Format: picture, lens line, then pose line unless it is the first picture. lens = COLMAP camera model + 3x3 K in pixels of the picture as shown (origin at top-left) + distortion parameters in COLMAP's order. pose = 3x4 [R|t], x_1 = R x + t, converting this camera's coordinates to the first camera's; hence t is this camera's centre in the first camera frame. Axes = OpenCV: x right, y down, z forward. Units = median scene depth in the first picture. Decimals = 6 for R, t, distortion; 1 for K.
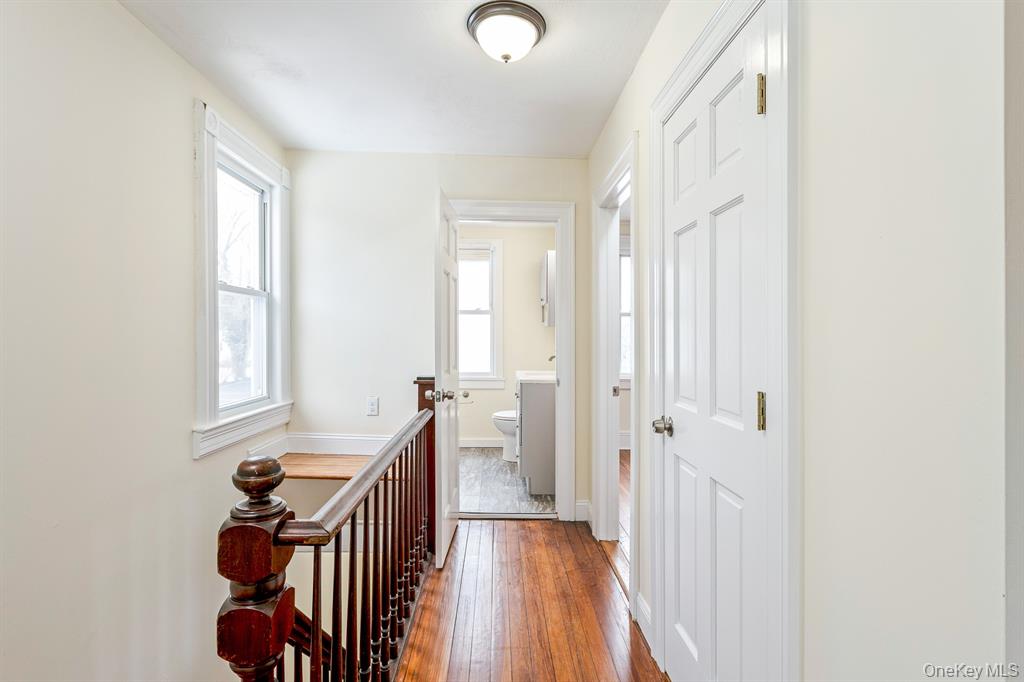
lens RADIAL K [[488.5, 0, 498.2], [0, 488.5, 335.5], [0, 0, 1]] dist [0.002759, 0.000523]
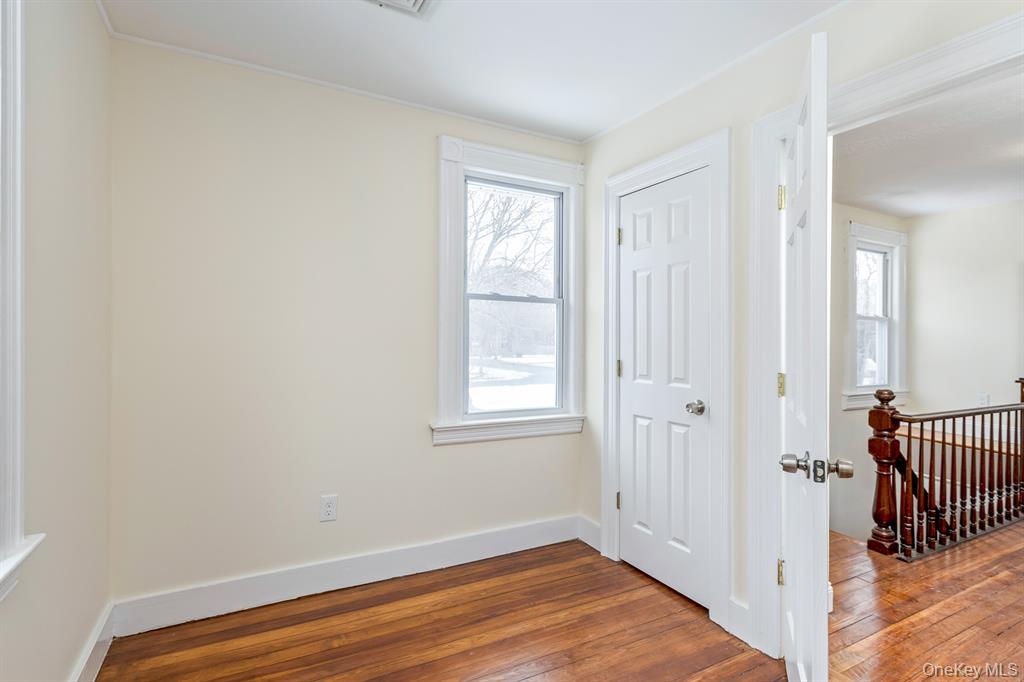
lens RADIAL K [[488.5, 0, 498.2], [0, 488.5, 335.5], [0, 0, 1]] dist [0.002759, 0.000523]
pose [[0.442092, 0.003250, -0.896964, 0.462325], [-0.013072, 0.999911, -0.002820, -0.008284], [0.896874, 0.012972, 0.442095, -0.985917]]
